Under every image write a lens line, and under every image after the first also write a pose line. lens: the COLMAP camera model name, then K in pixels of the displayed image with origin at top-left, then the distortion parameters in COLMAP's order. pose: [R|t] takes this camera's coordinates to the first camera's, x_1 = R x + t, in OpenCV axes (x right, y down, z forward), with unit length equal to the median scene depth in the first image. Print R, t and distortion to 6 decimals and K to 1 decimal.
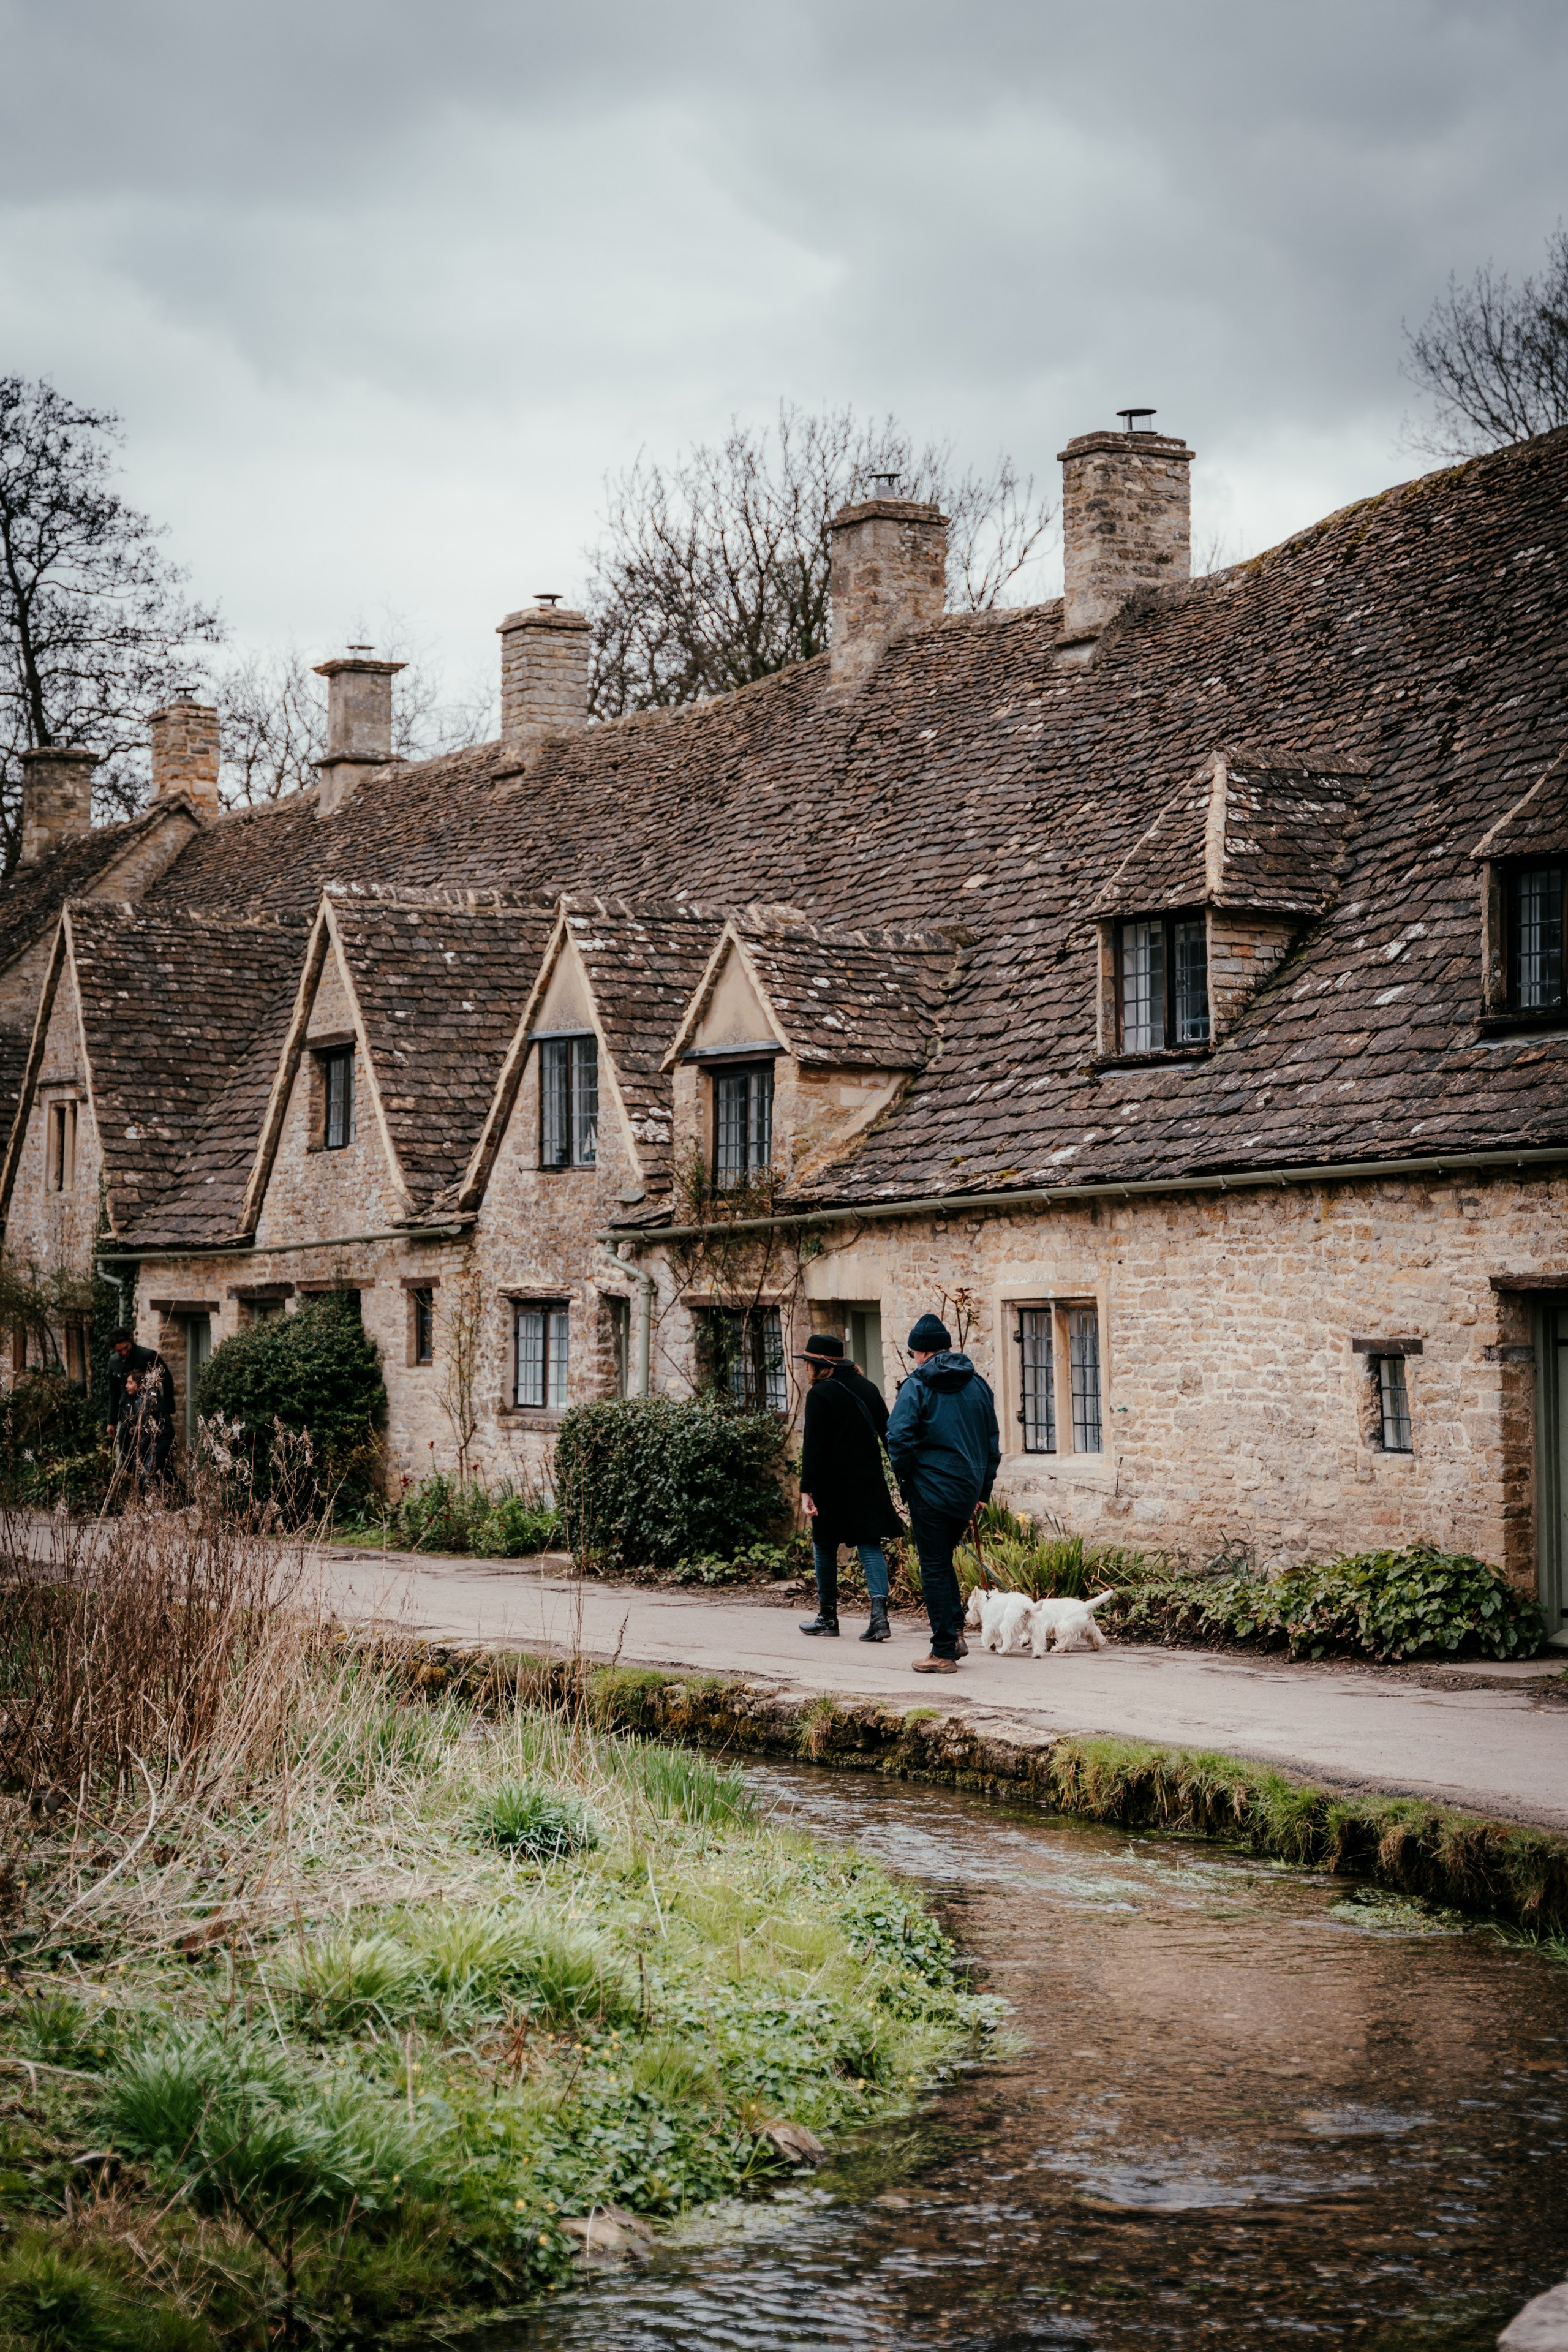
lens RADIAL K [[4243.5, 0, 794.6], [0, 4243.5, 1163.5], [0, 0, 1]] dist [0.021054, 0.000000]
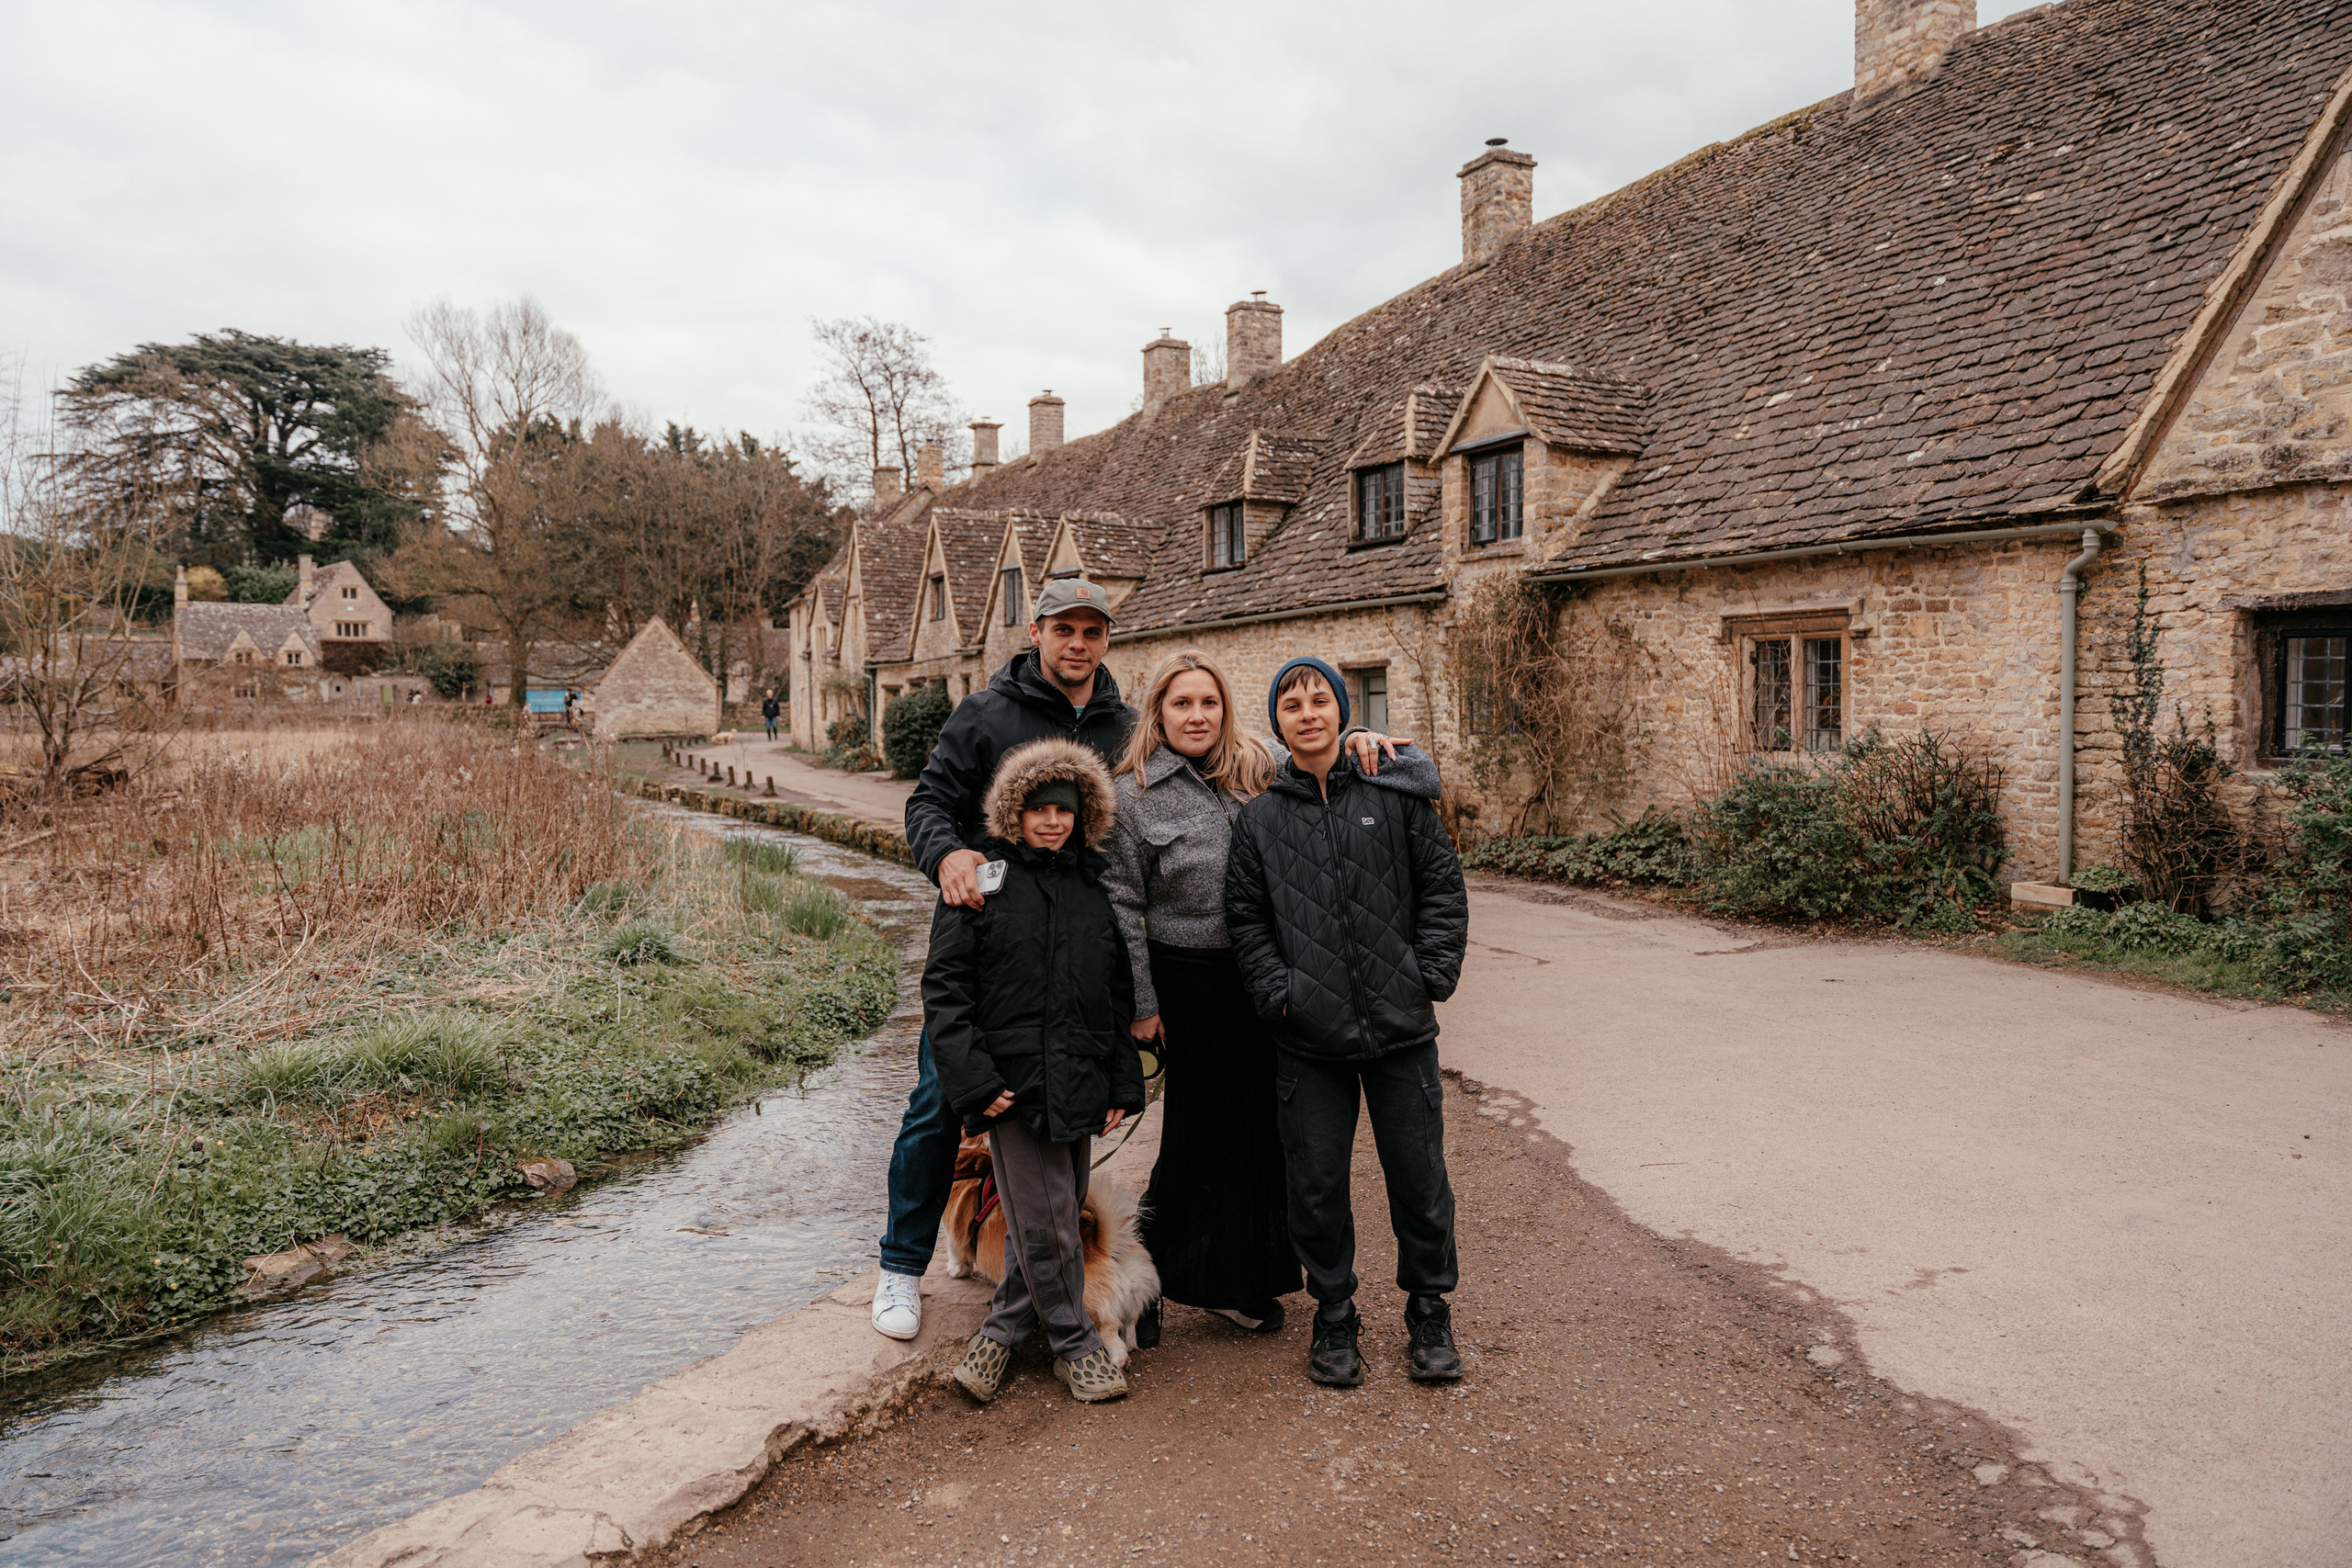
lens RADIAL K [[1563.1, 0, 1179.9], [0, 1563.1, 781.6], [0, 0, 1]] dist [0.001591, -0.016623]
pose [[0.998495, -0.002944, -0.054772, 0.094046], [0.007894, 0.995876, 0.090384, 0.010722], [0.054280, -0.090680, 0.994400, 0.150517]]
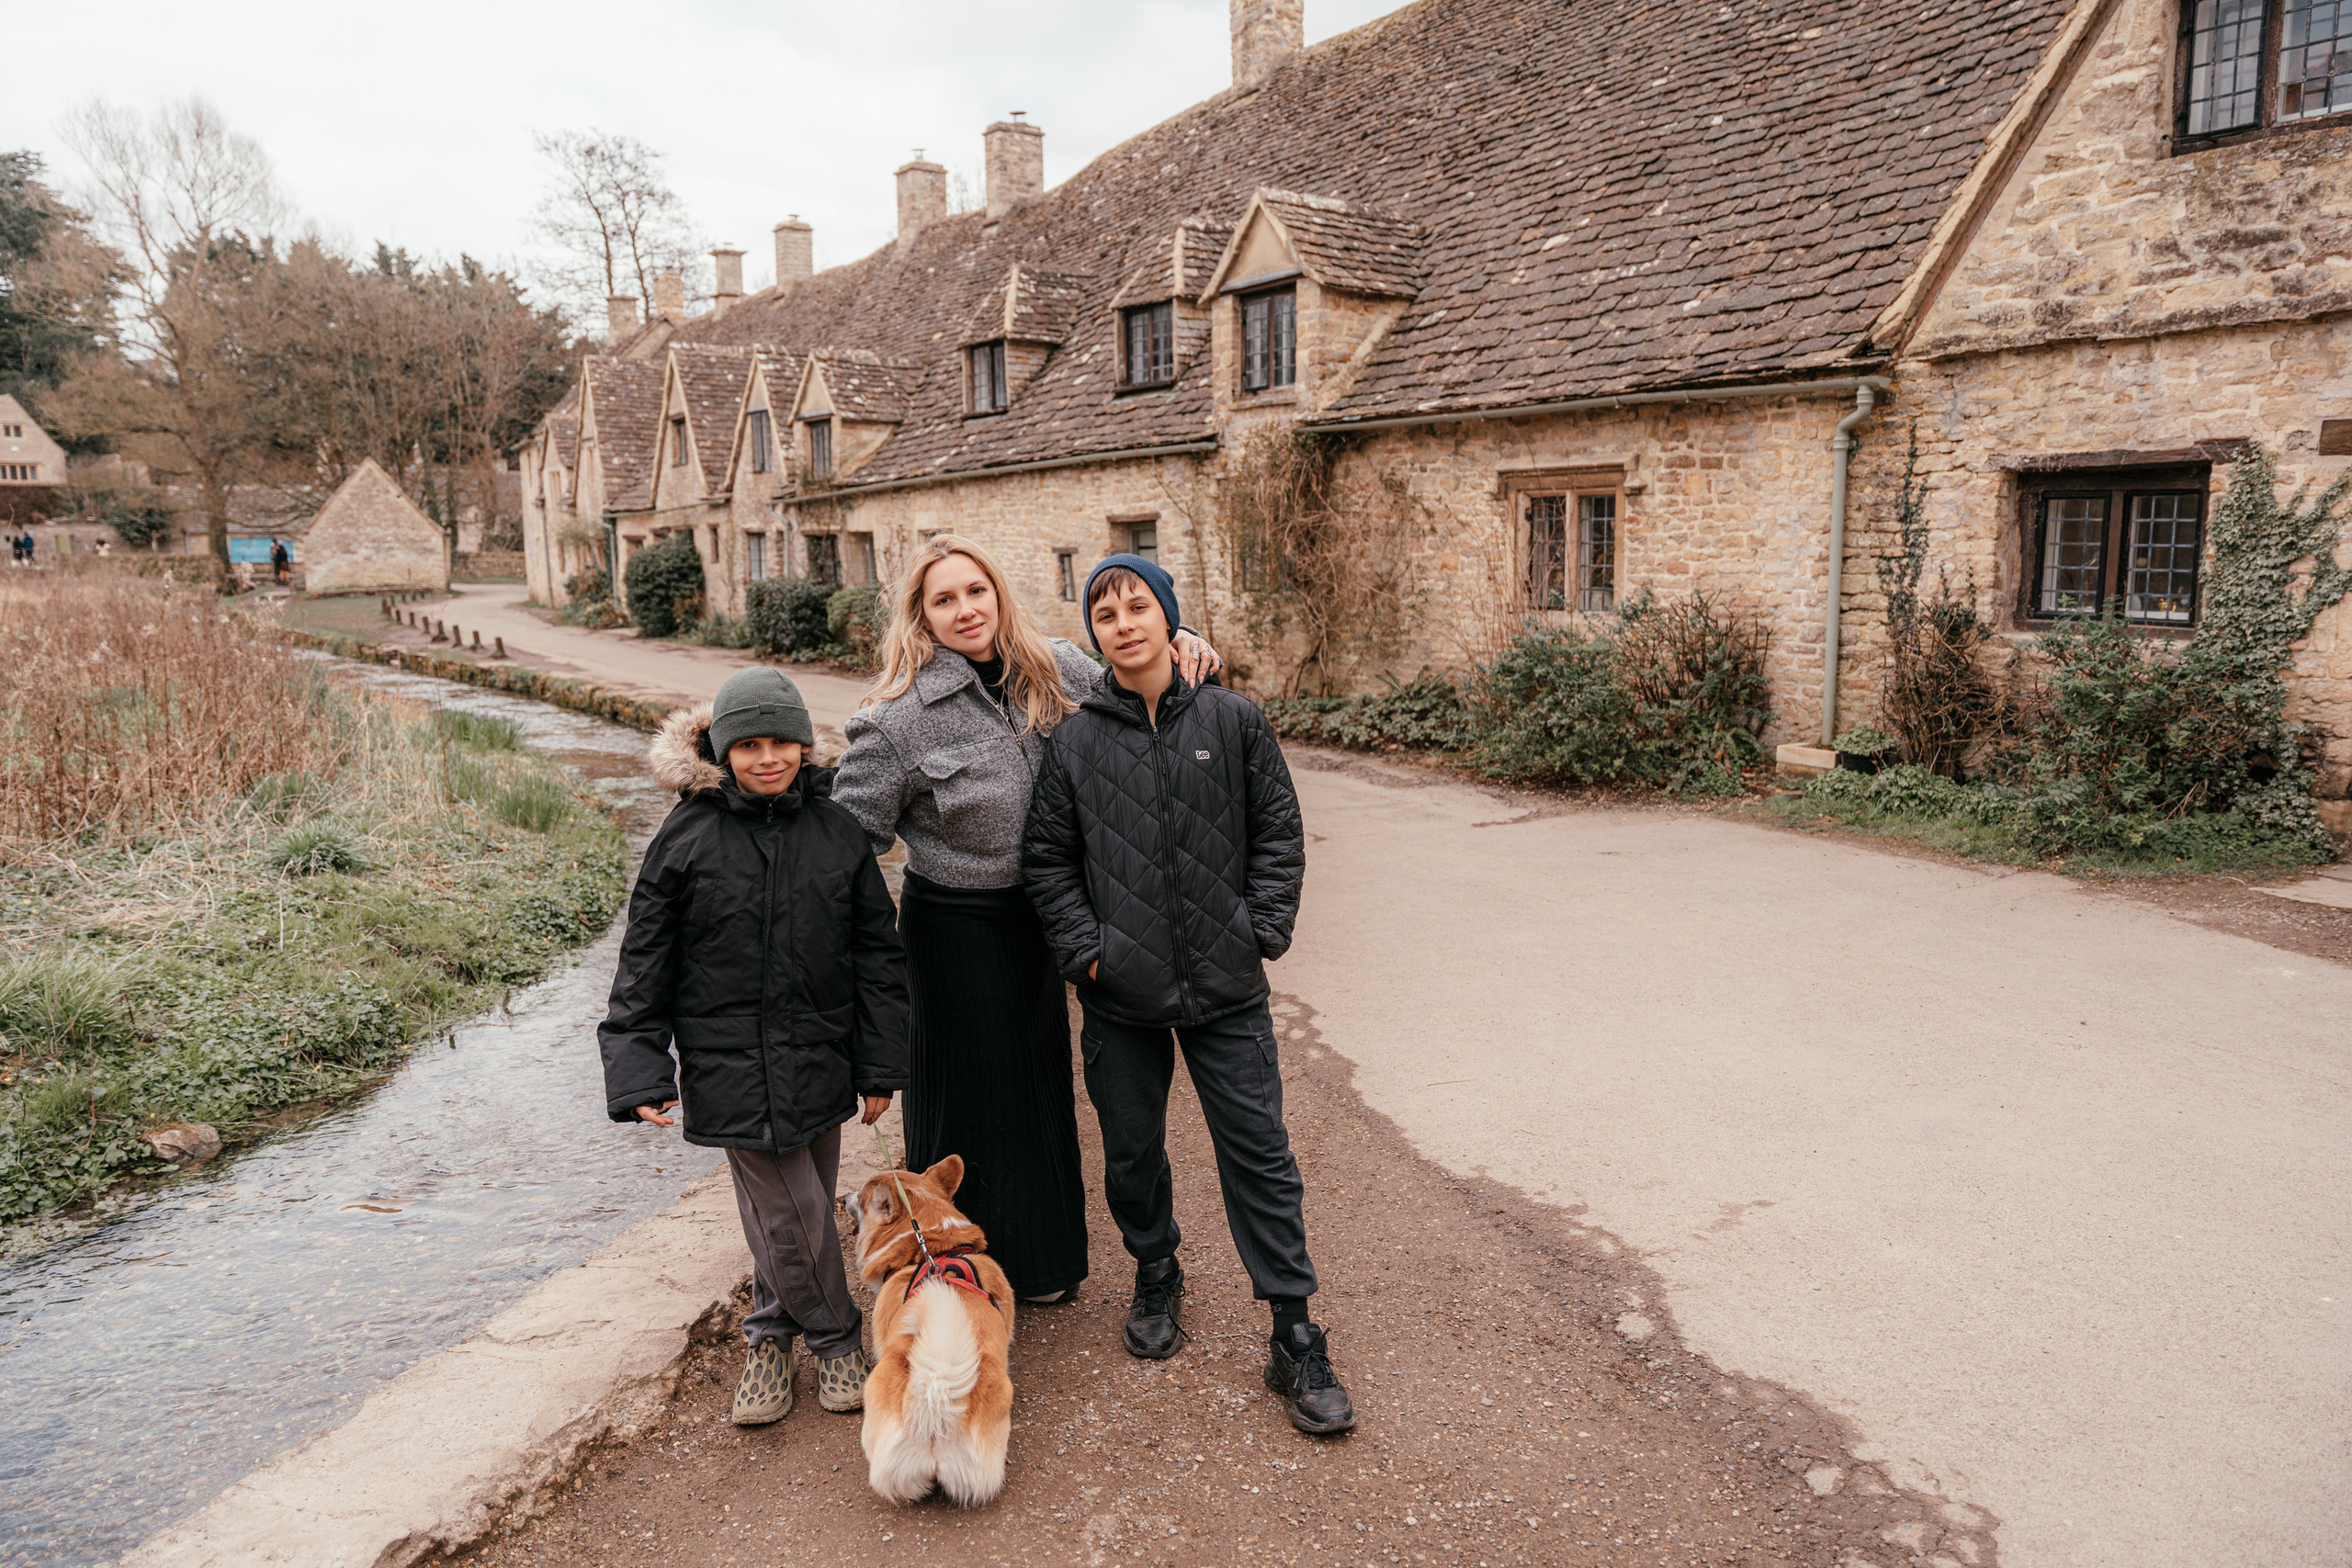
lens RADIAL K [[1563.1, 0, 1178.4], [0, 1563.1, 789.2], [0, 0, 1]] dist [0.001591, -0.016623]
pose [[0.996049, -0.022357, 0.085945, 0.096676], [0.005389, 0.981226, 0.192788, 0.008068], [-0.088642, -0.191563, 0.977469, 0.172254]]
